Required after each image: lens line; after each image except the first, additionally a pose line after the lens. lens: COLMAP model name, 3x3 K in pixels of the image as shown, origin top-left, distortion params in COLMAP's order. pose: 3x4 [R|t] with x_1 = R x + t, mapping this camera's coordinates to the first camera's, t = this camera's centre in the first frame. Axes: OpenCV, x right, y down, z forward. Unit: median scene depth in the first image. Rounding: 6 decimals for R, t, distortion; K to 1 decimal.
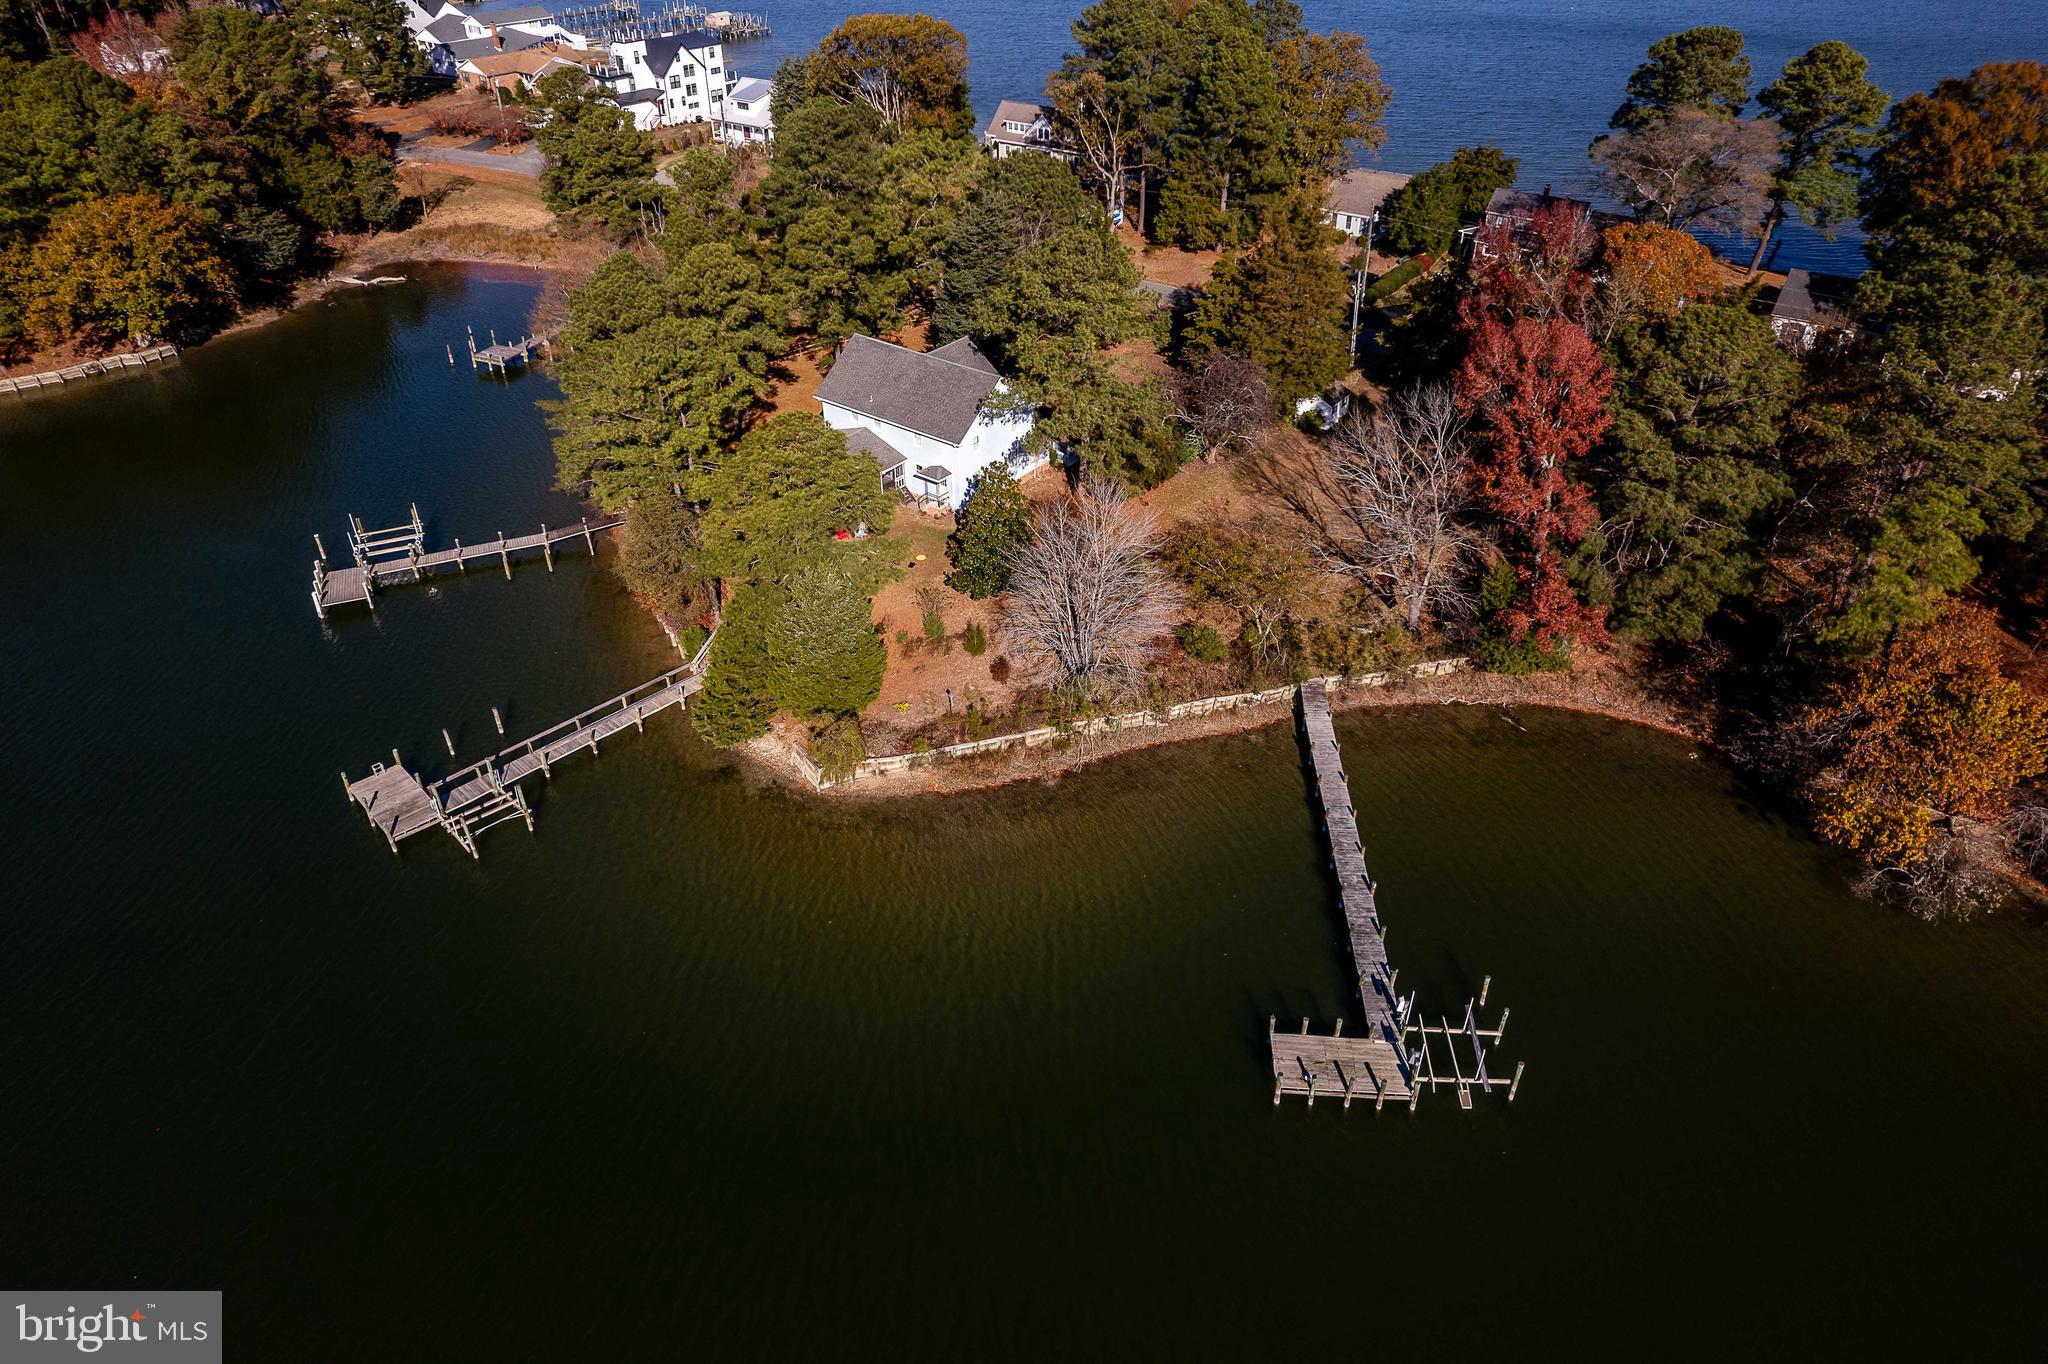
lens RADIAL K [[1315.4, 0, 1023.0], [0, 1315.4, 684.4], [0, 0, 1]] dist [-0.052061, 0.054175]
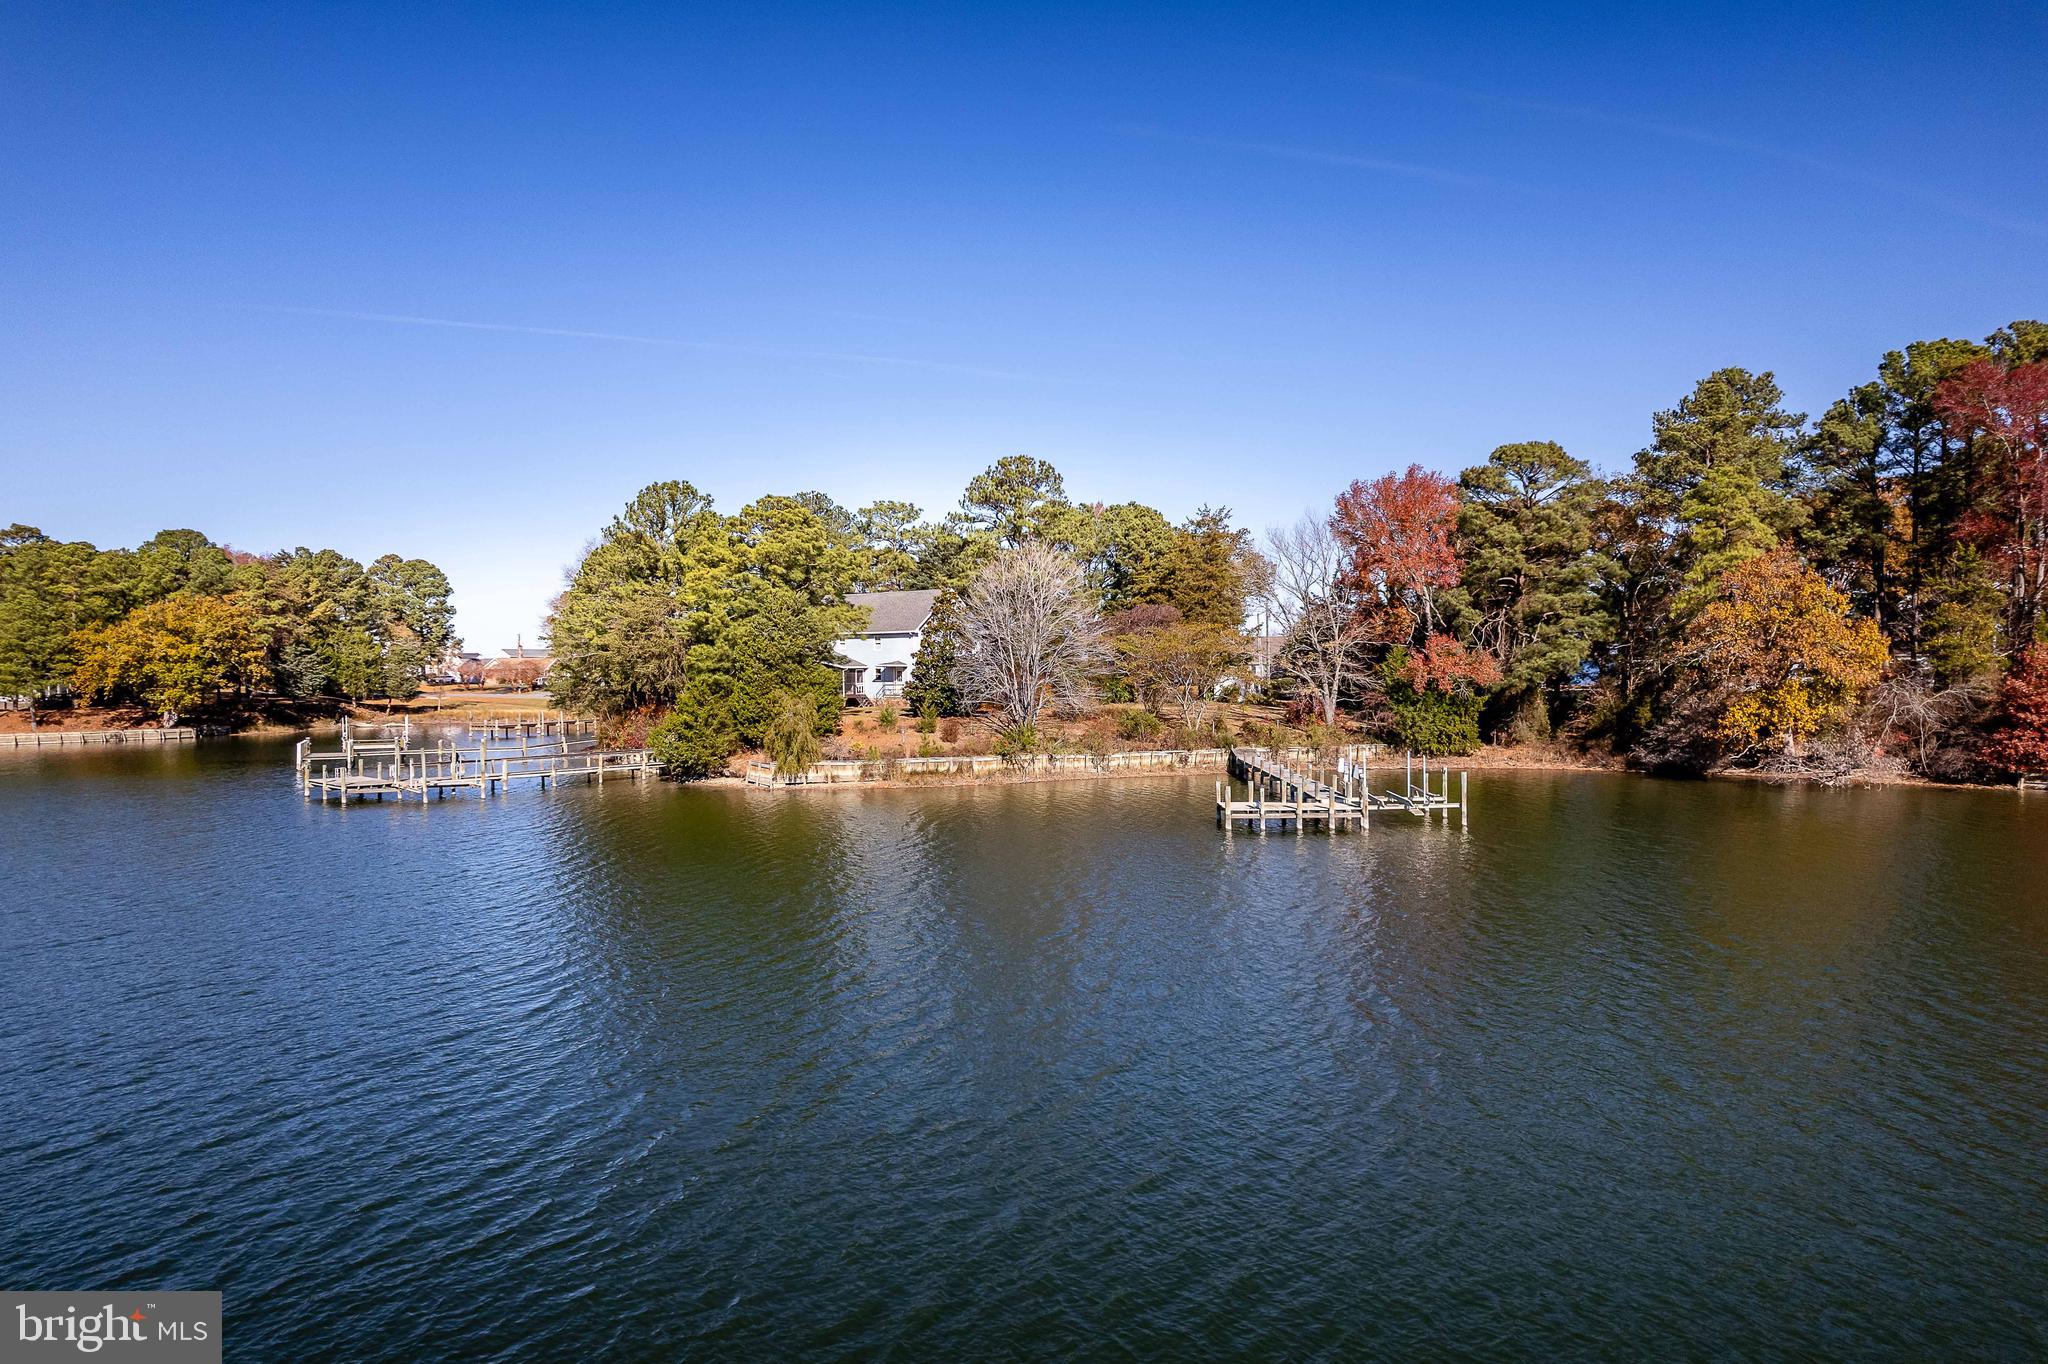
lens RADIAL K [[1315.4, 0, 1029.2], [0, 1315.4, 695.5], [0, 0, 1]] dist [-0.052061, 0.054175]
pose [[0.999123, -0.009042, 0.040893, 0.004135], [0.030468, 0.826875, -0.561560, 0.566130], [-0.028736, 0.562314, 0.826425, 0.099194]]
